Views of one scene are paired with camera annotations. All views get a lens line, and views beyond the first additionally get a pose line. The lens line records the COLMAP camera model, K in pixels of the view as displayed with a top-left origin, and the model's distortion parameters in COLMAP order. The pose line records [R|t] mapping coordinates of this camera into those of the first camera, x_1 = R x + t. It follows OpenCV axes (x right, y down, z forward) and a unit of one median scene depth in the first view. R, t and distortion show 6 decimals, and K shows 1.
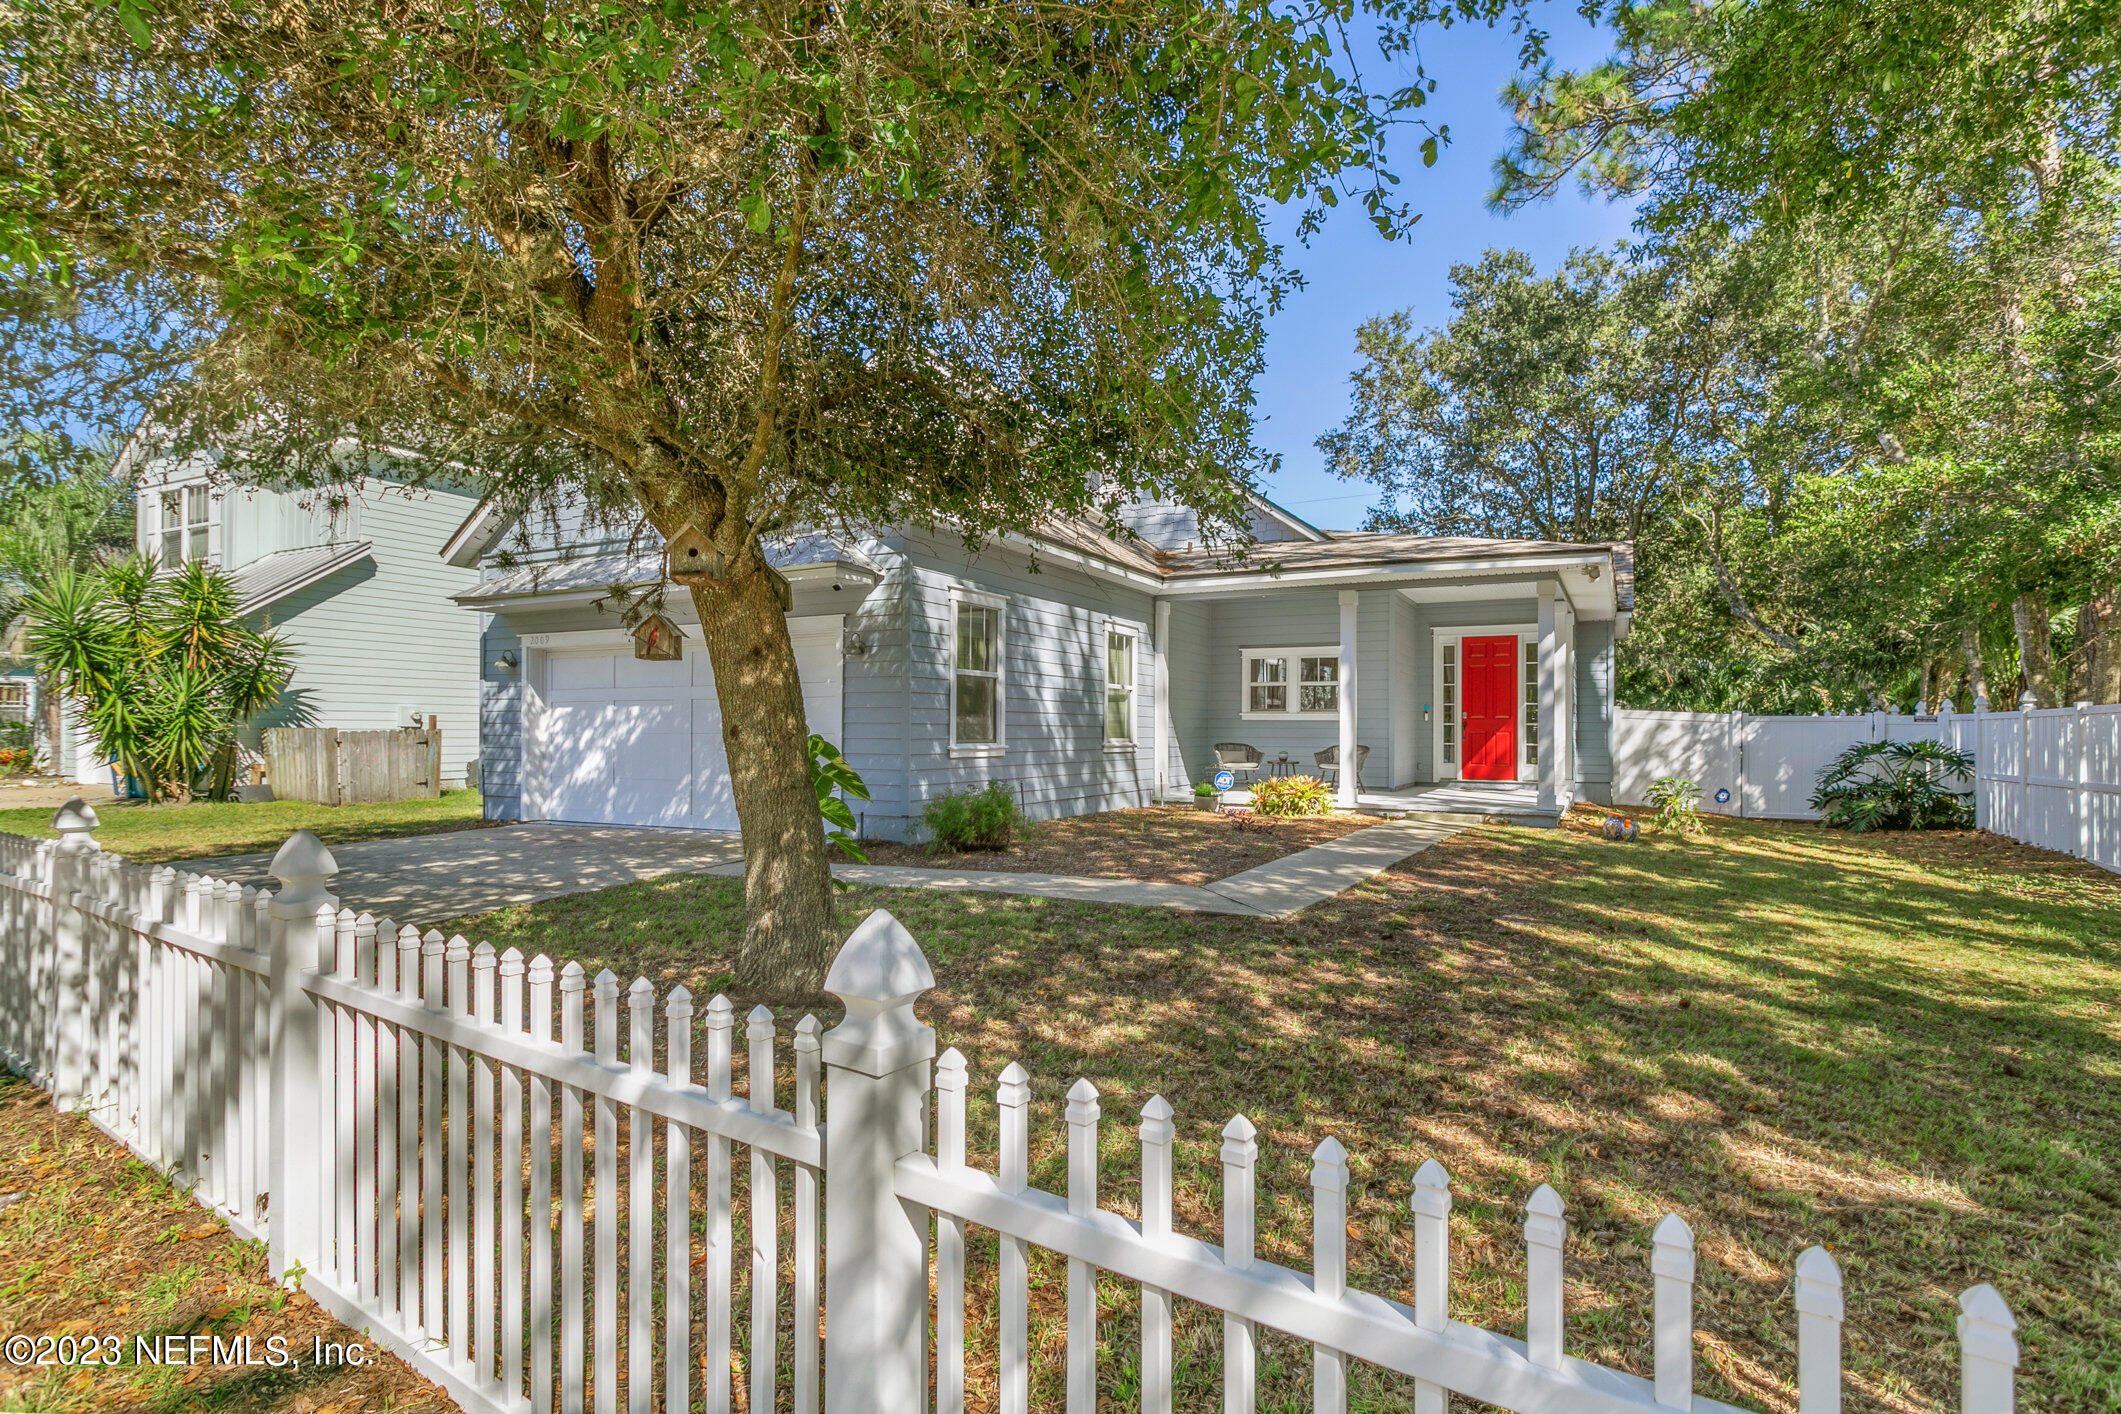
lens RADIAL K [[1035.8, 0, 1065.1], [0, 1035.8, 704.0], [0, 0, 1]] dist [0.002152, 0.002390]
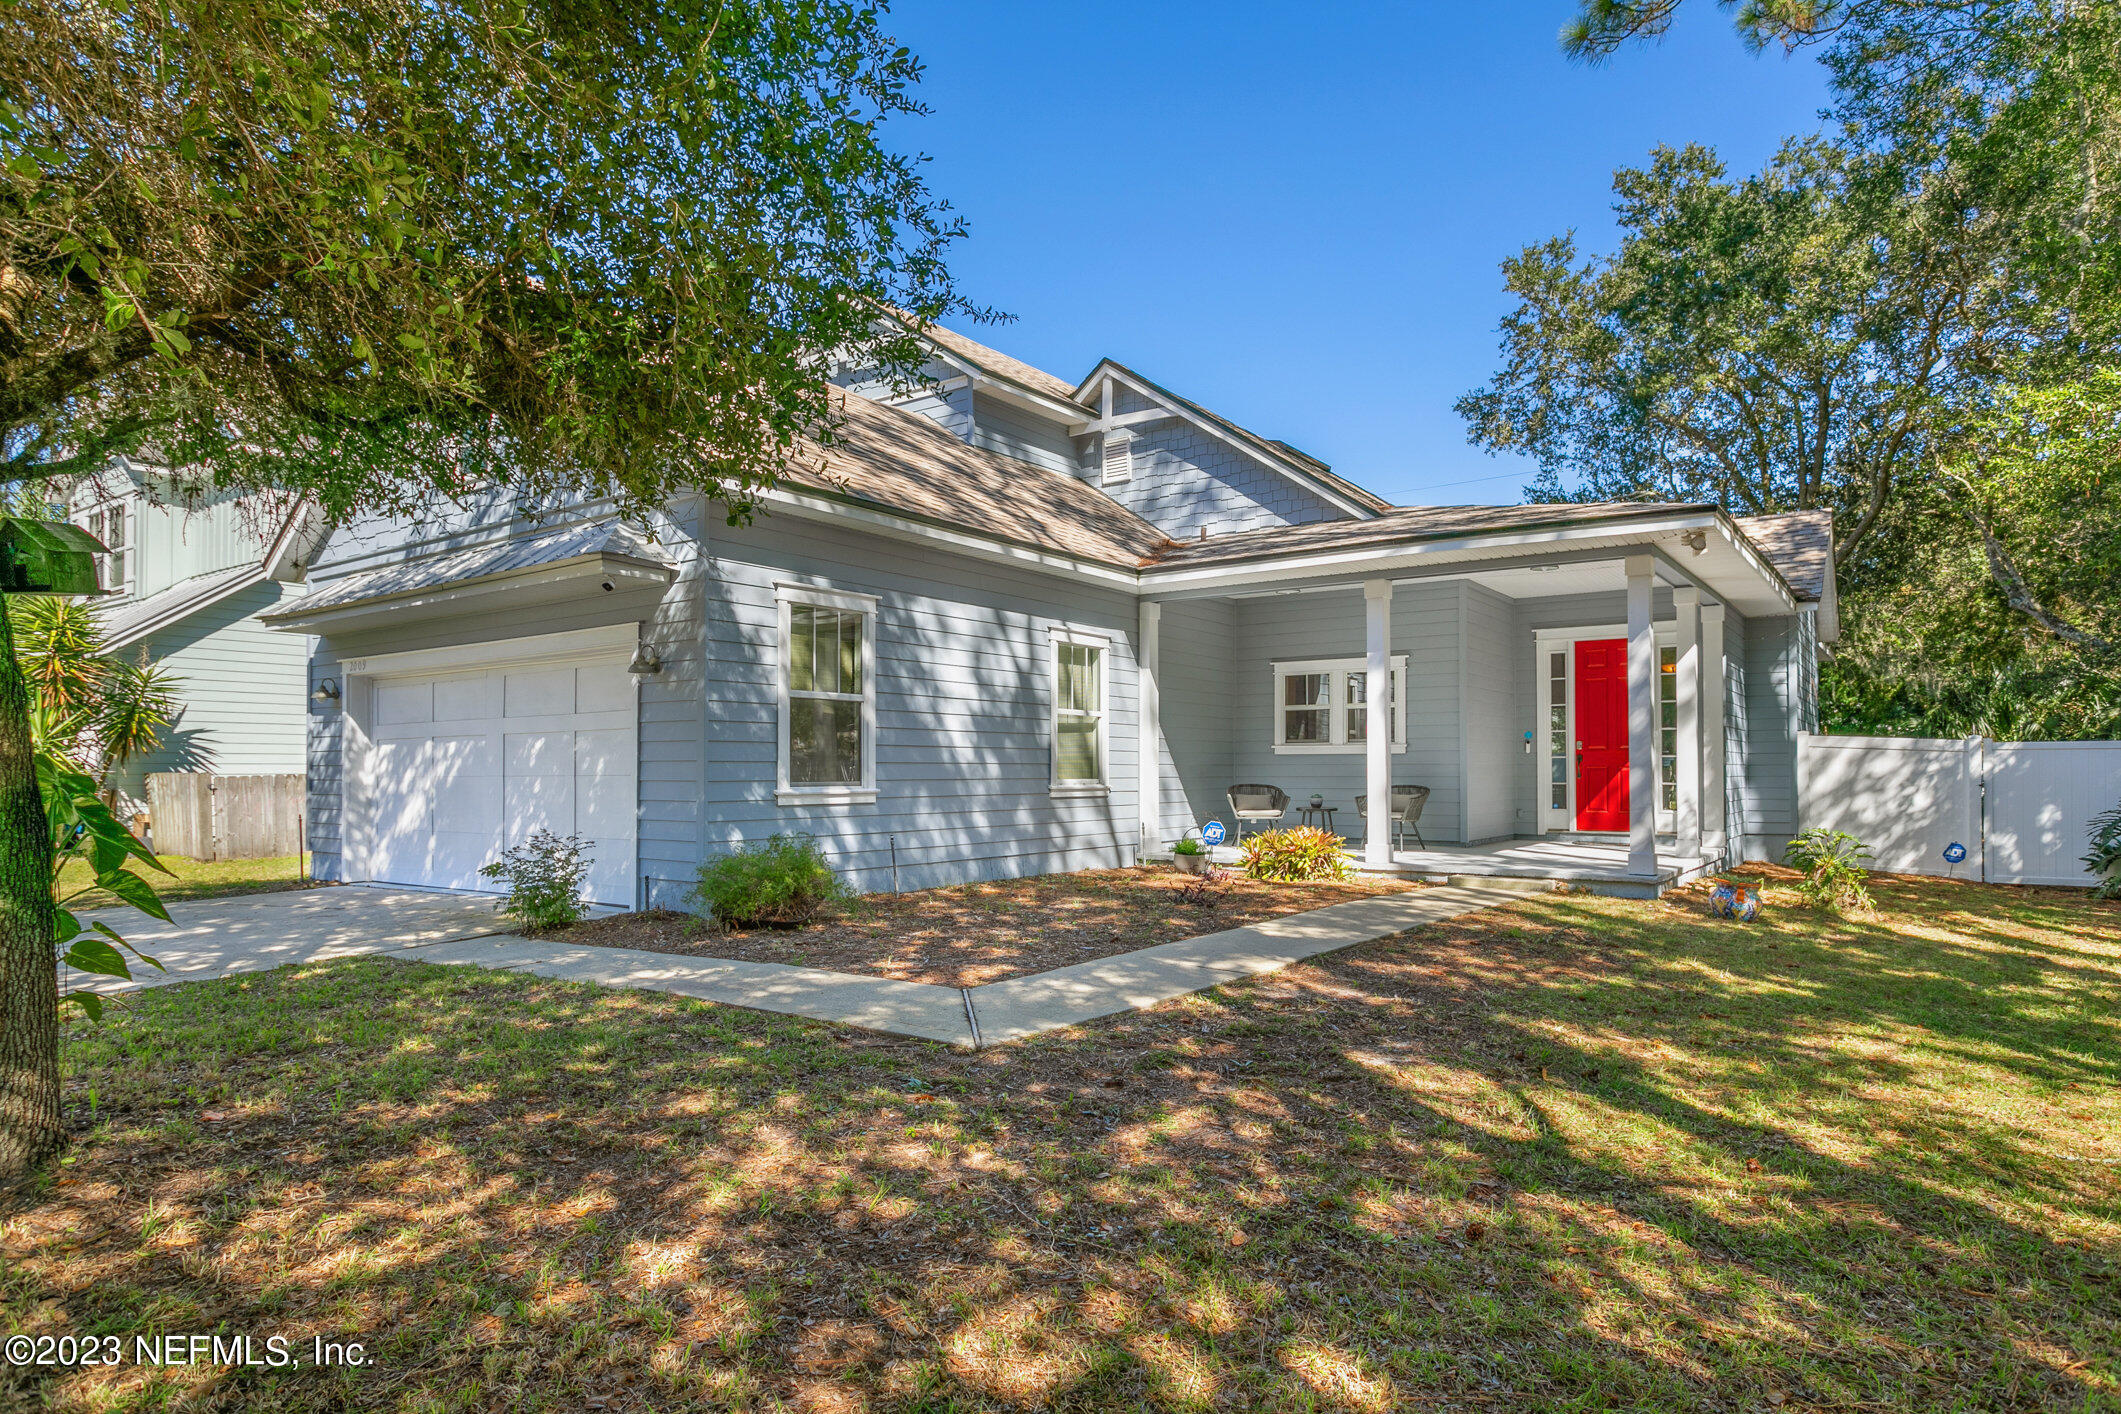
lens RADIAL K [[1213.8, 0, 1056.7], [0, 1213.8, 725.9], [0, 0, 1]] dist [-0.017411, 0.008506]
pose [[0.990072, -0.012710, -0.139984, 0.153812], [0.010794, 0.999838, -0.014432, 0.006323], [0.140145, 0.012778, 0.990049, 0.089141]]
